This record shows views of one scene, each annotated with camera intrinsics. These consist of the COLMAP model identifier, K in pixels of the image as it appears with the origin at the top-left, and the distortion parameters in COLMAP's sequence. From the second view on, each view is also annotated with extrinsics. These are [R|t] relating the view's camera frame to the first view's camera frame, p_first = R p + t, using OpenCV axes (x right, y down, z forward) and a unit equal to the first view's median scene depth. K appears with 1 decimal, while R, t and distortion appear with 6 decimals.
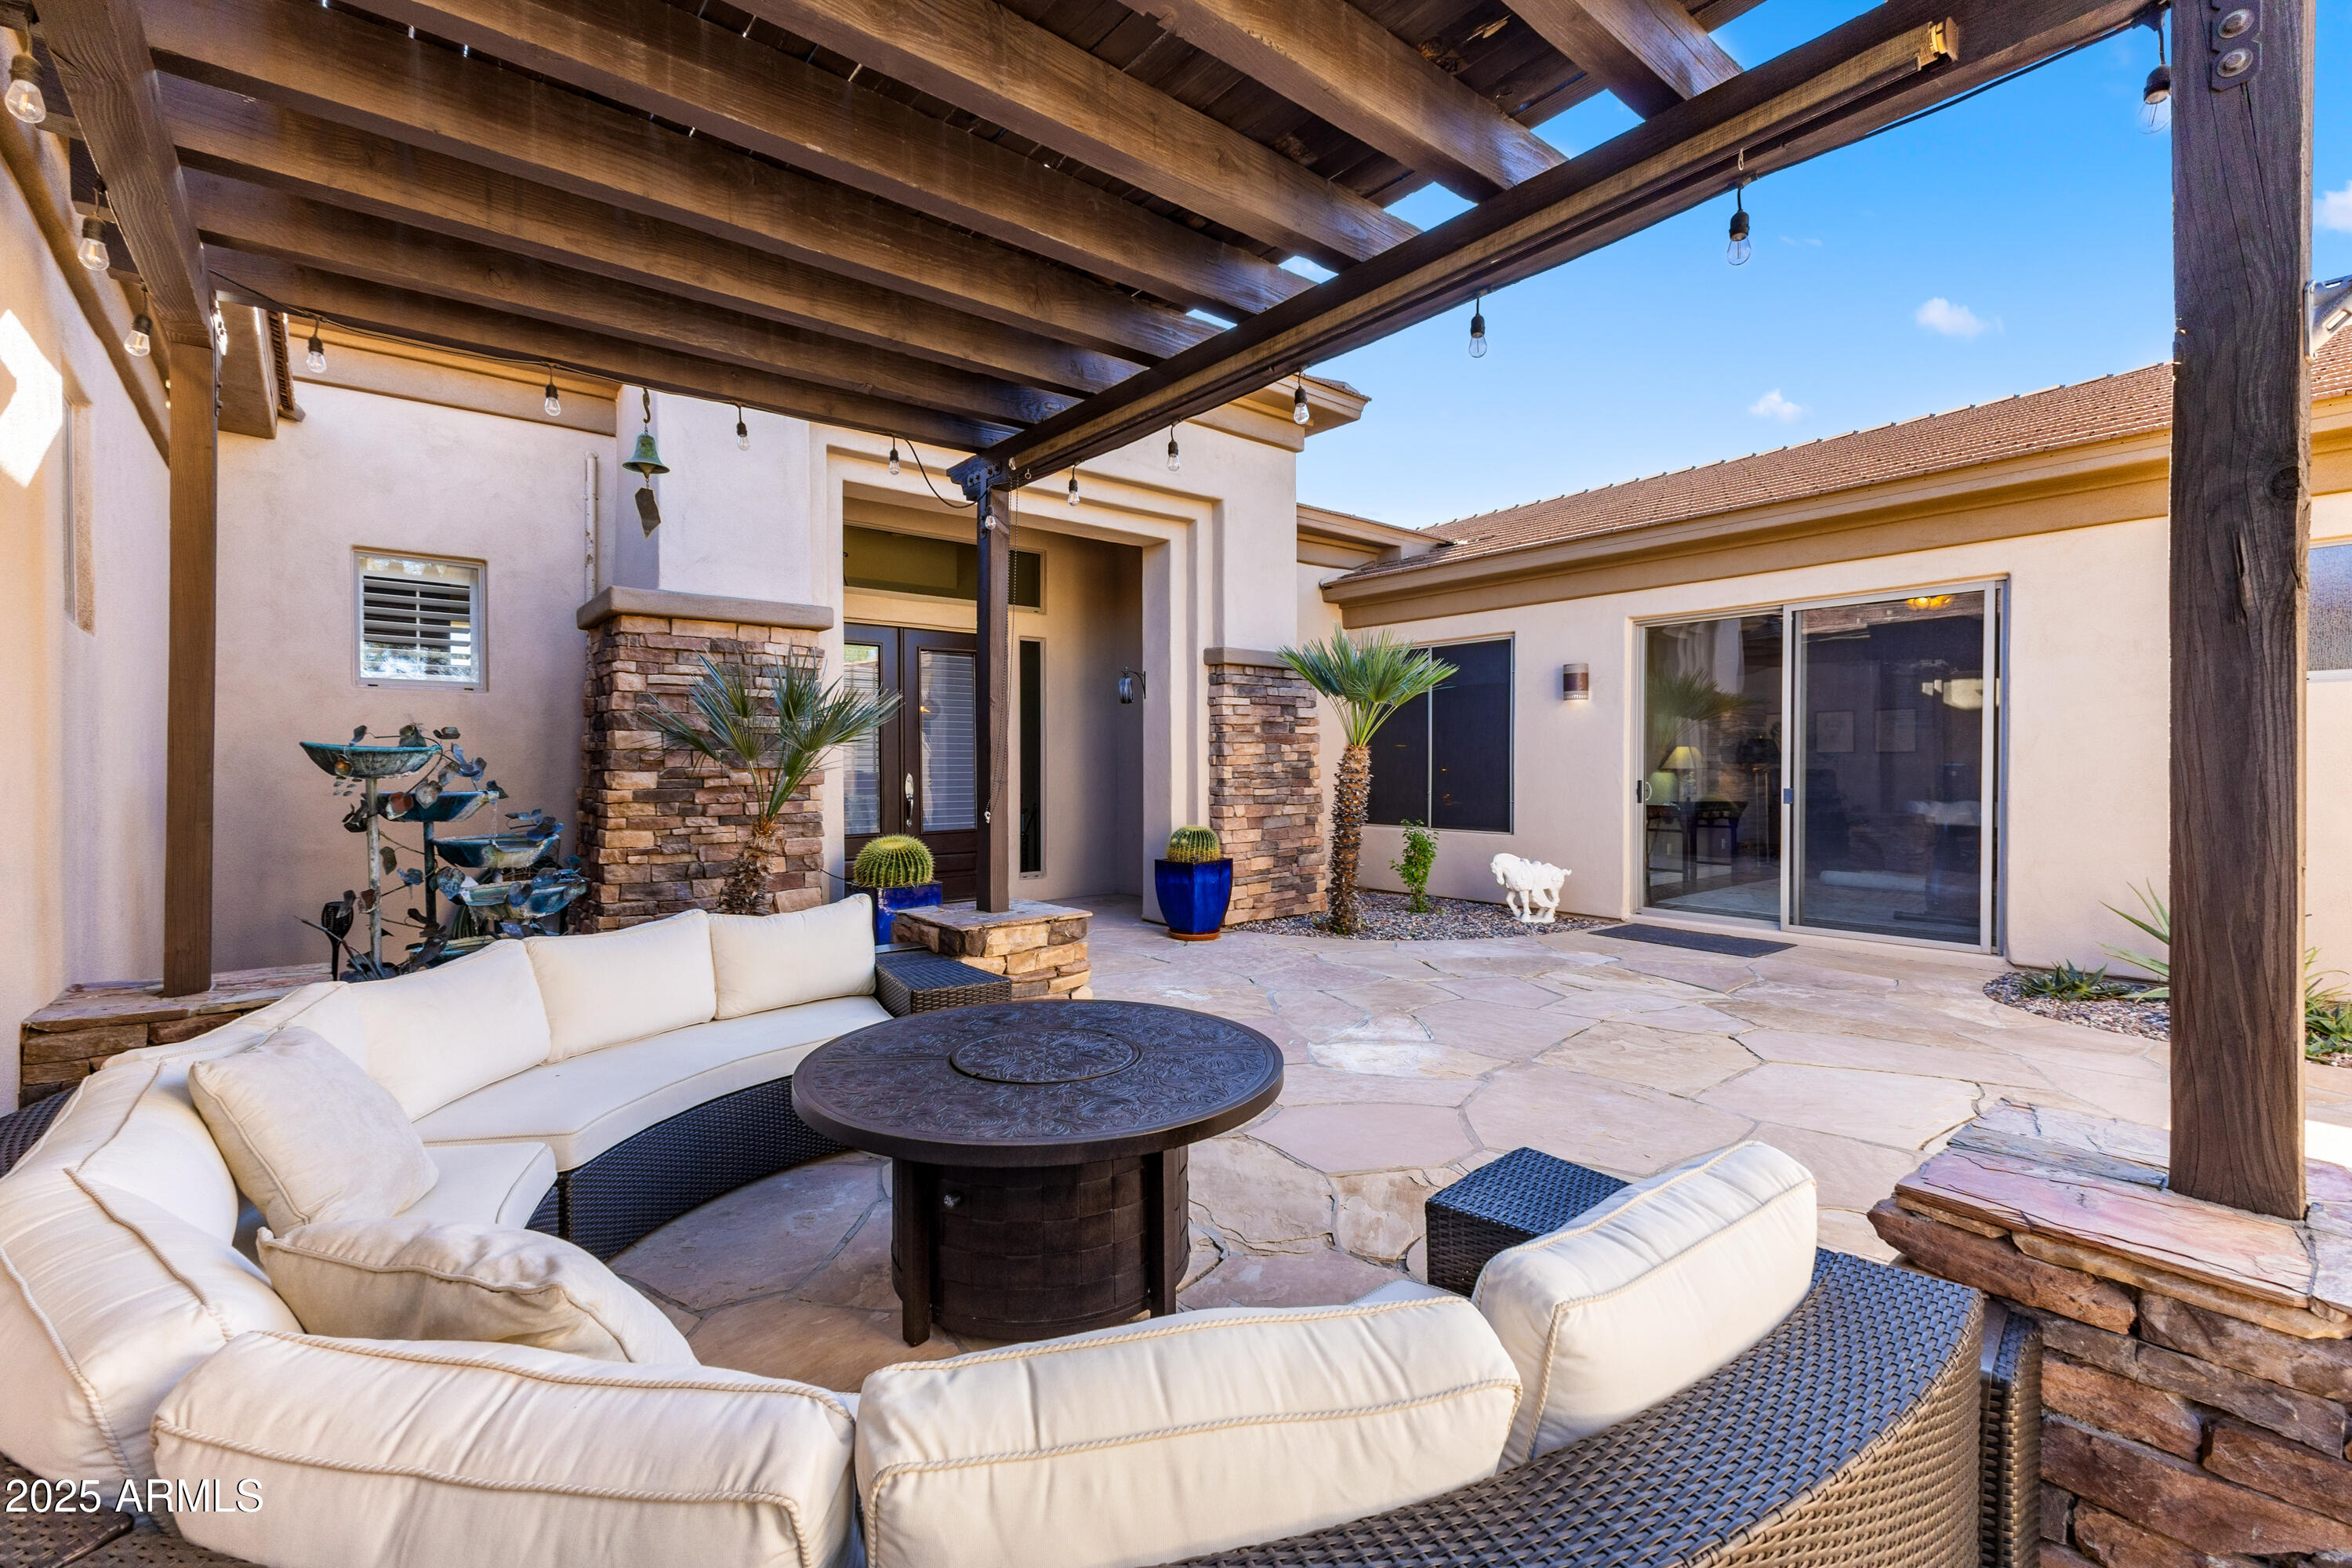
lens RADIAL K [[996.7, 0, 1169.2], [0, 996.7, 770.8], [0, 0, 1]] dist [0.004828, 0.000085]
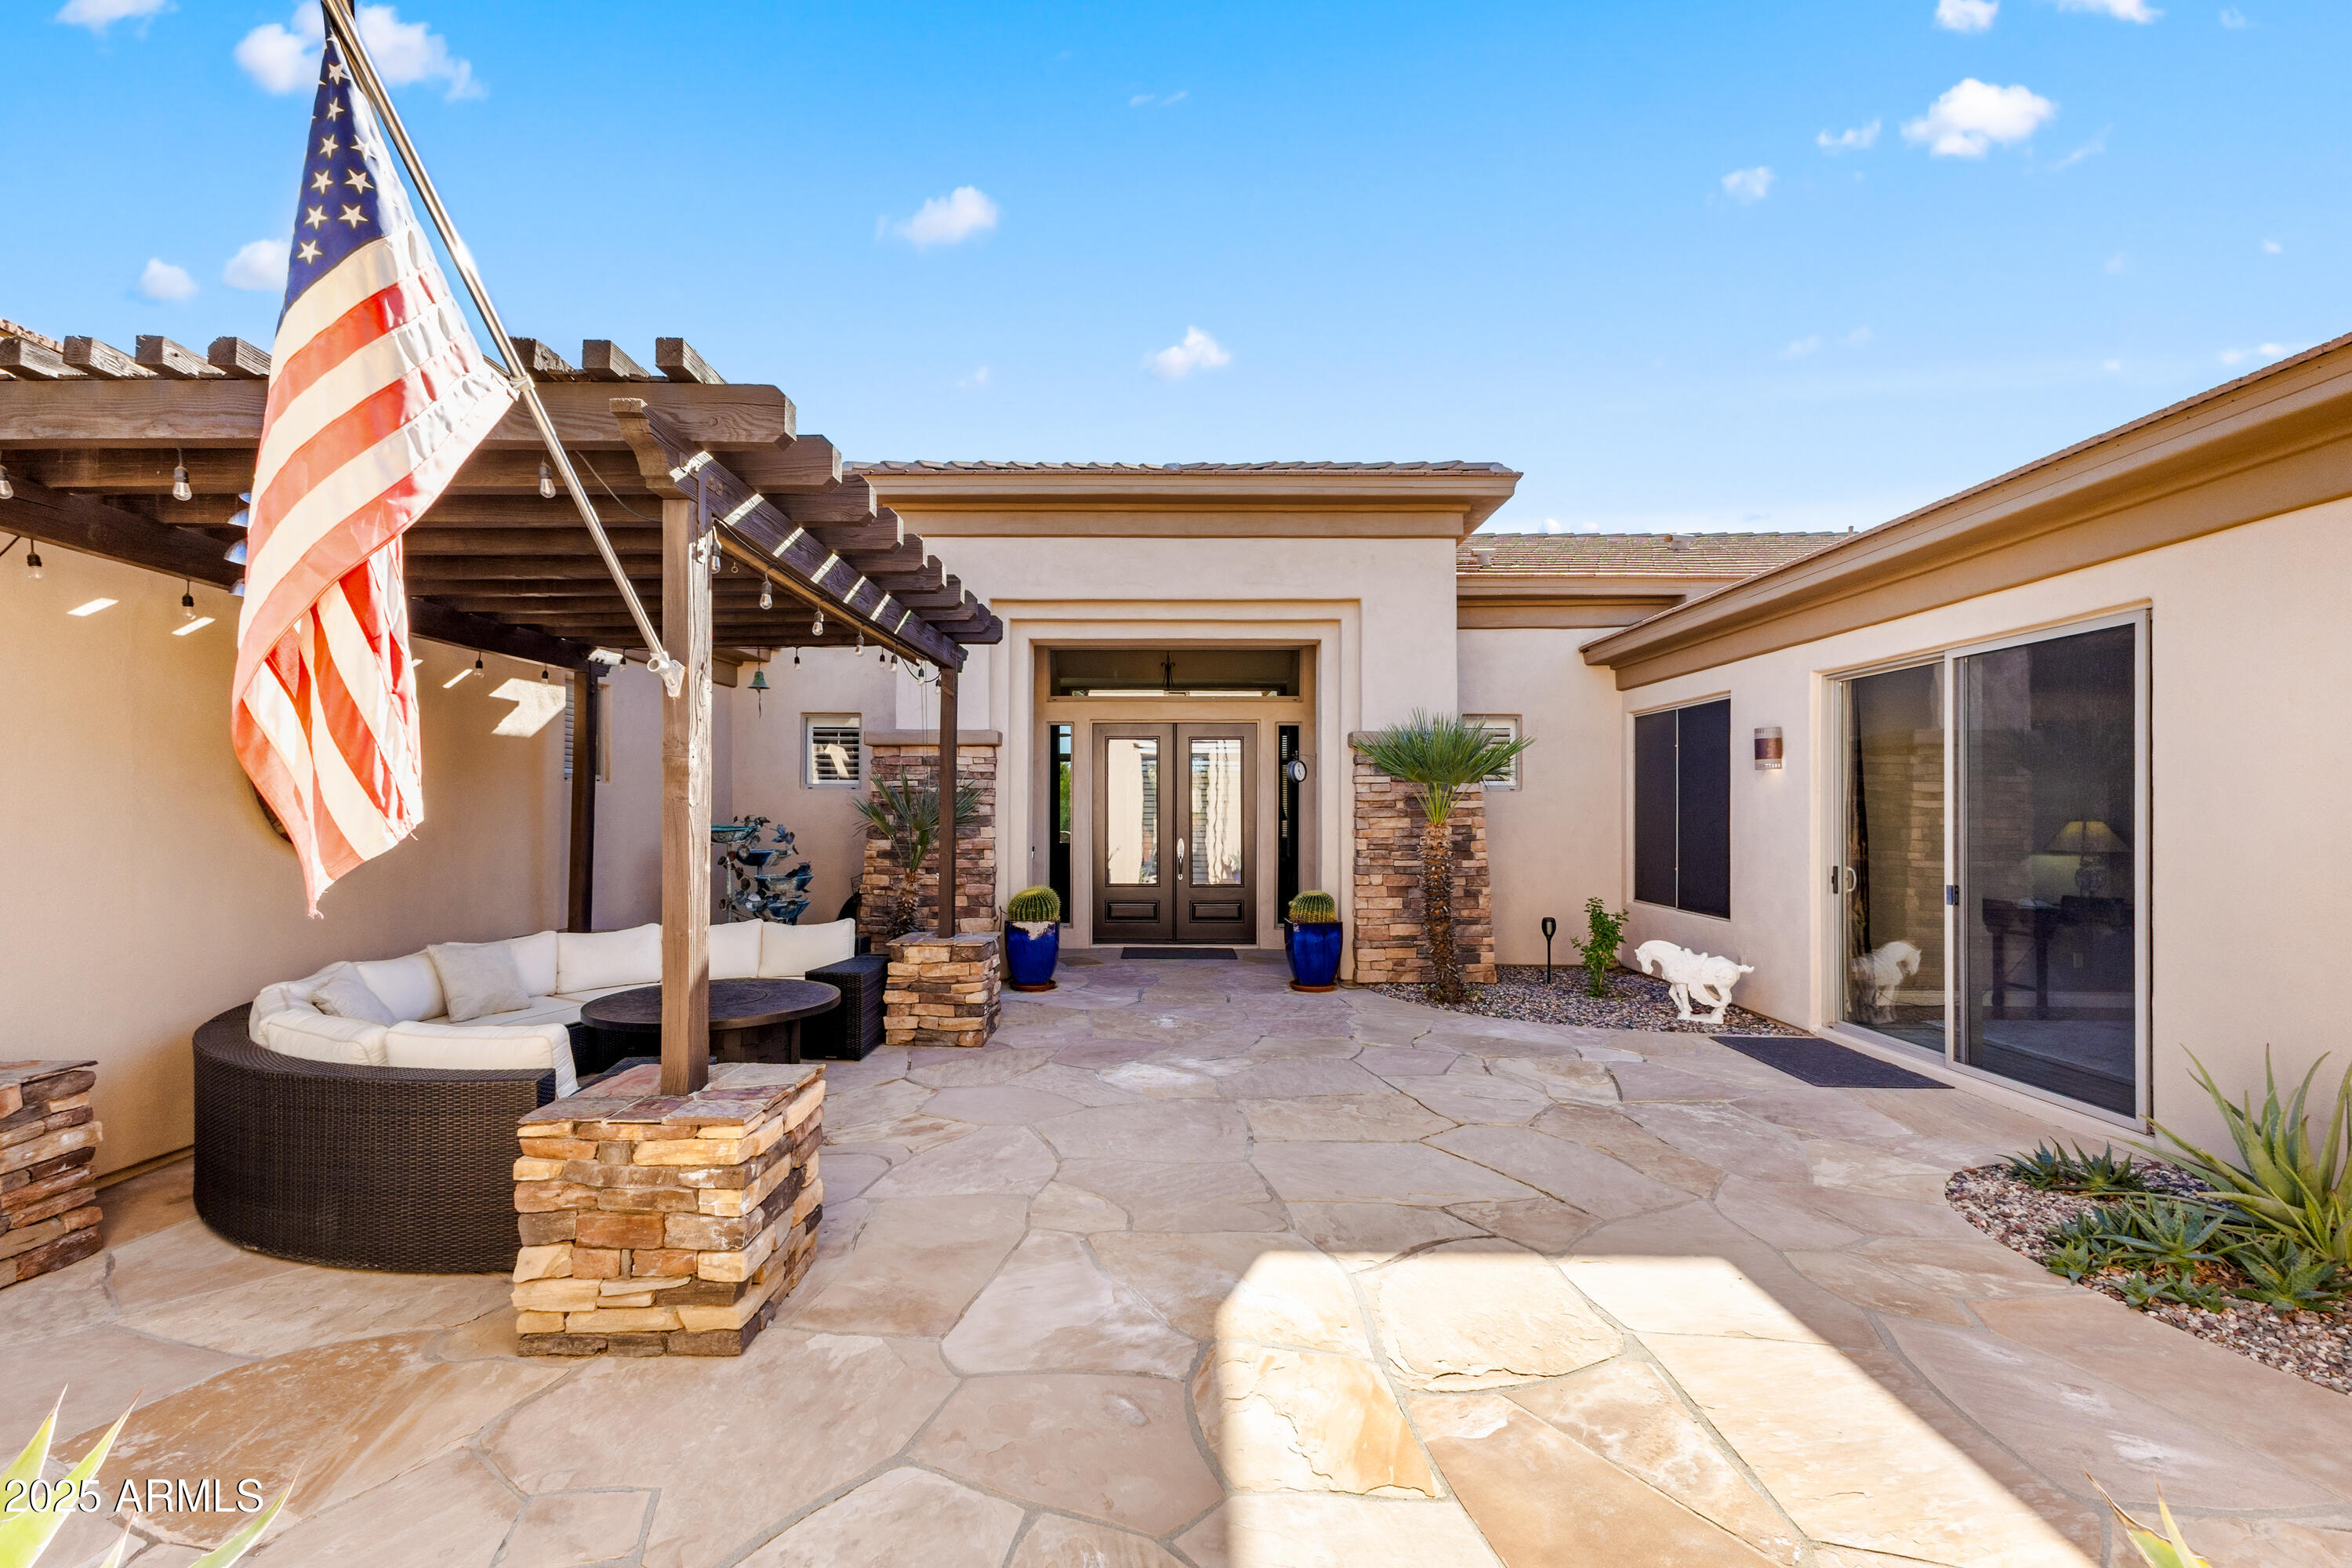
lens RADIAL K [[996.7, 0, 1159.2], [0, 996.7, 802.3], [0, 0, 1]] dist [0.004828, 0.000085]
pose [[0.771903, -0.001674, -0.635738, 0.574031], [-0.008572, 0.999878, -0.013041, -0.028216], [0.635682, 0.015516, 0.771795, 0.003636]]
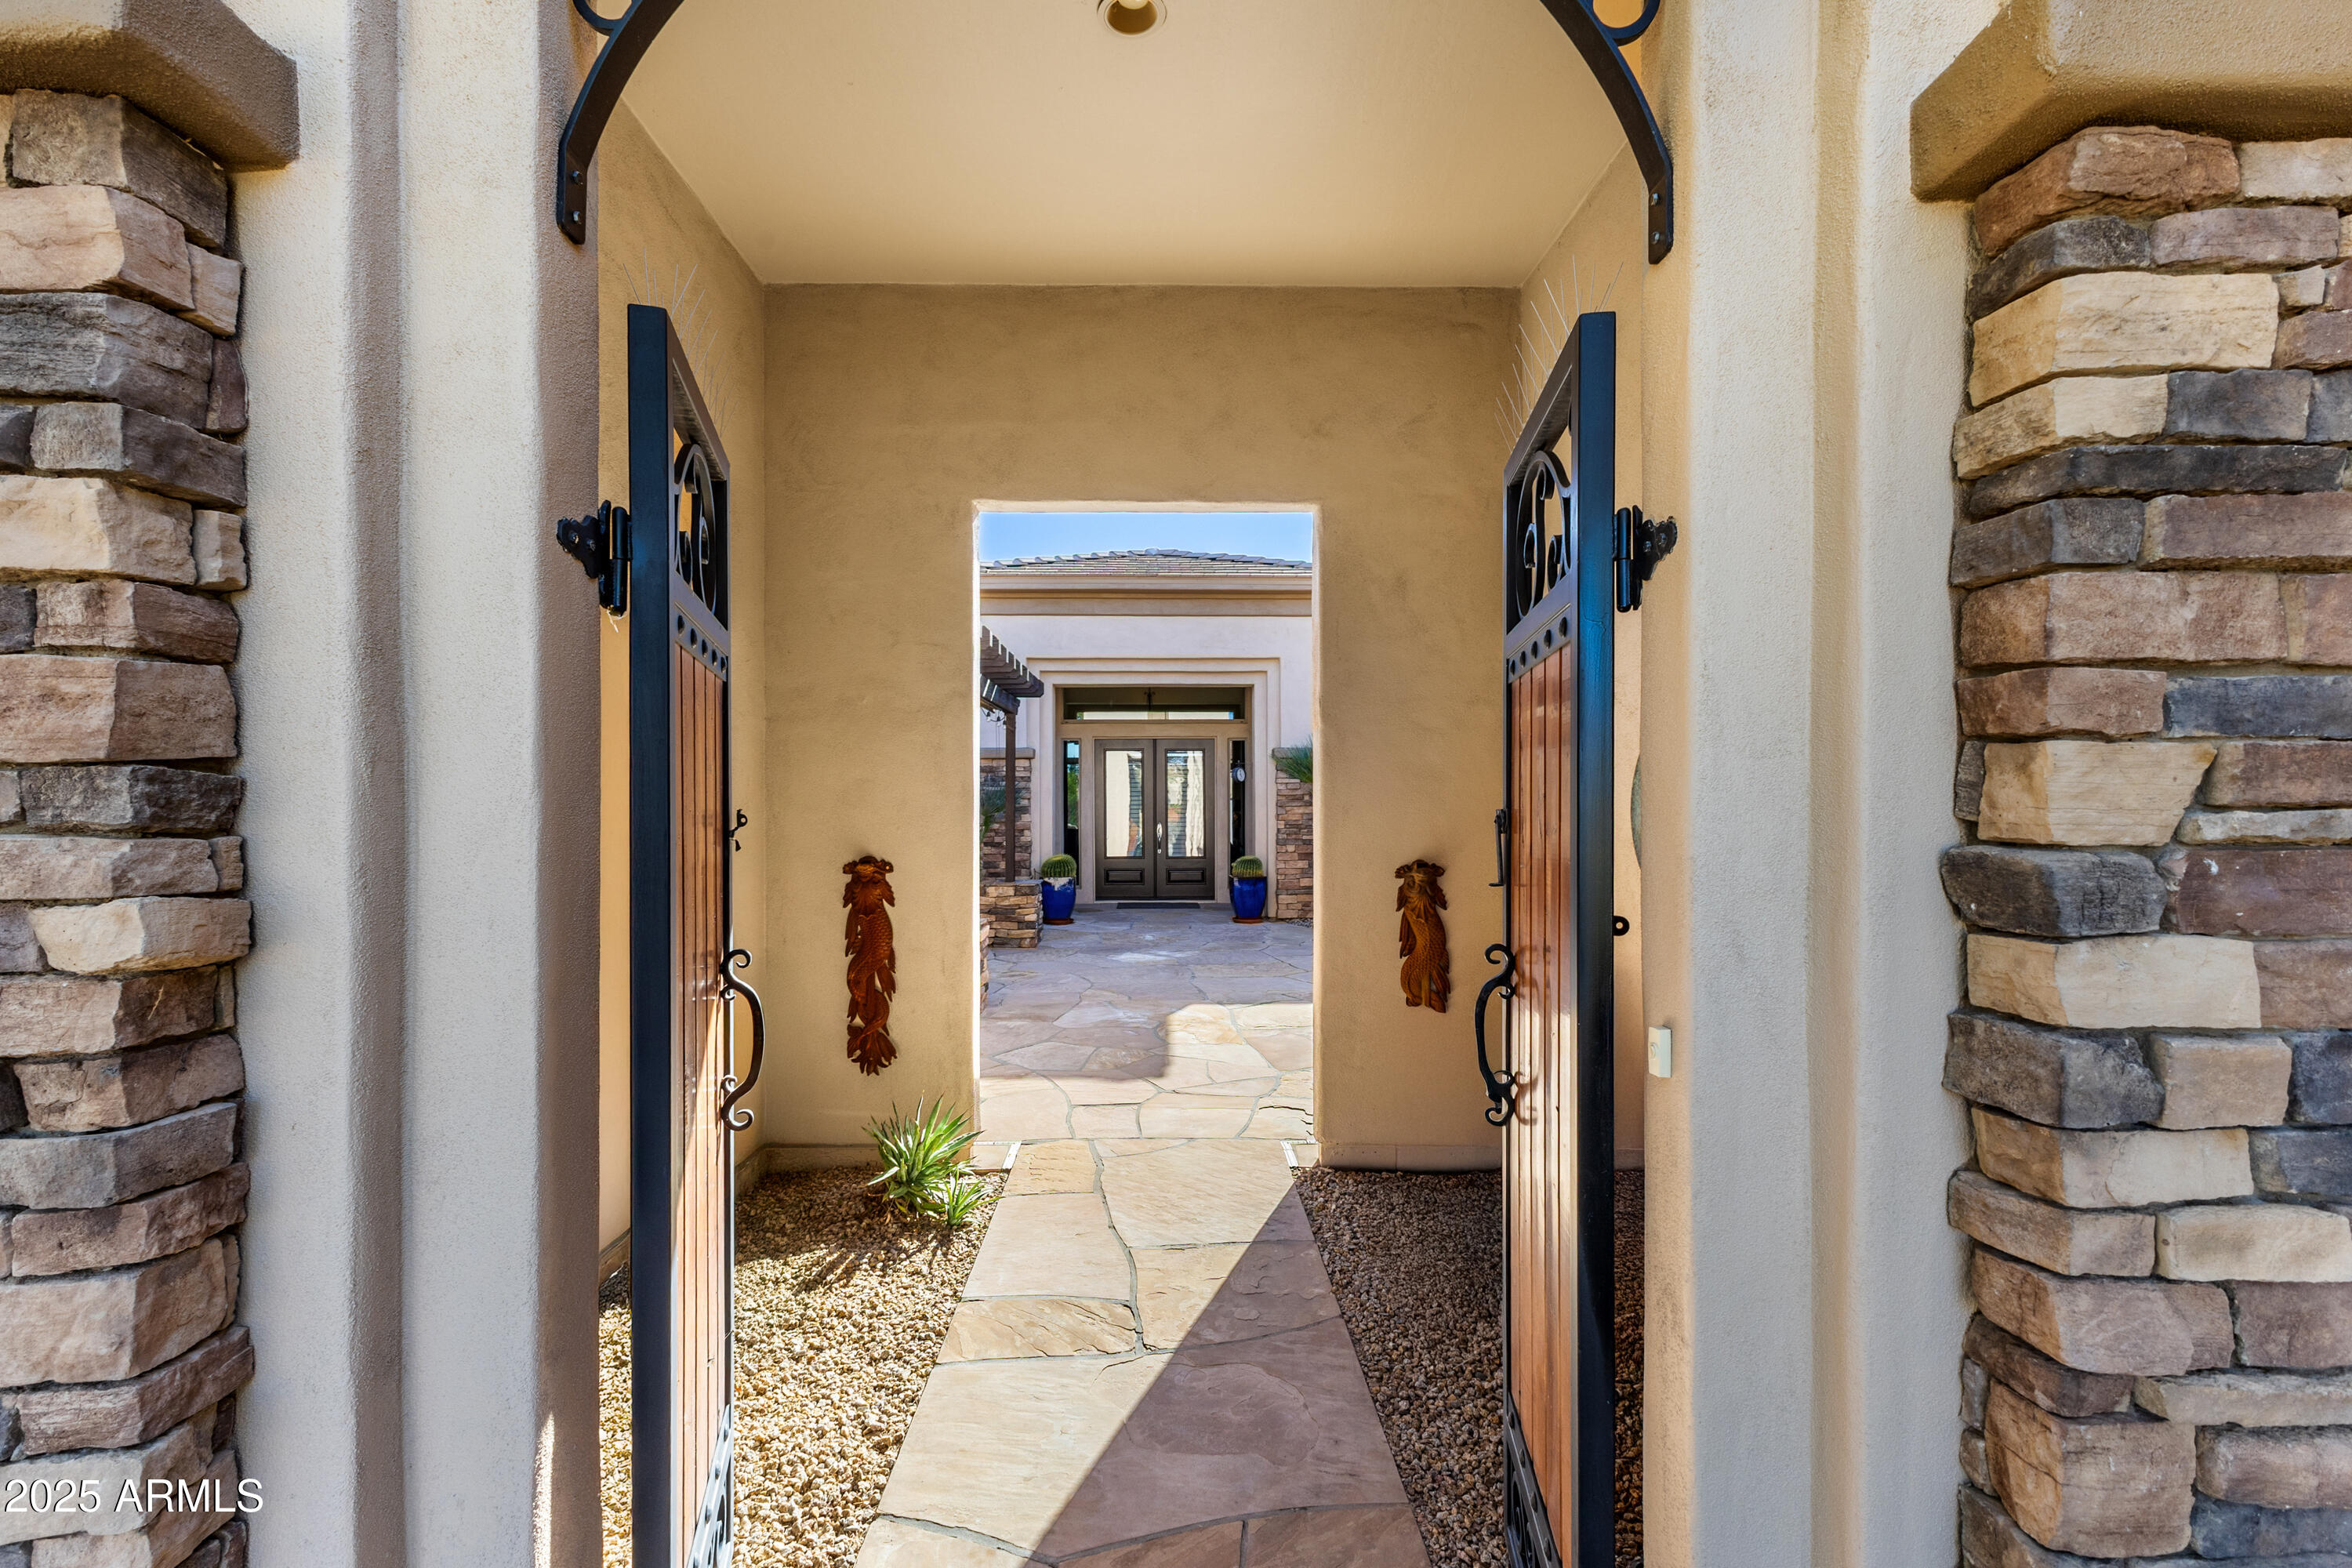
lens RADIAL K [[996.7, 0, 1184.4], [0, 996.7, 797.2], [0, 0, 1]] dist [0.004828, 0.000085]
pose [[0.796549, -0.005744, -0.604547, 0.896665], [-0.002825, 0.999909, -0.013221, -0.020771], [0.604568, 0.012239, 0.796460, -0.384681]]
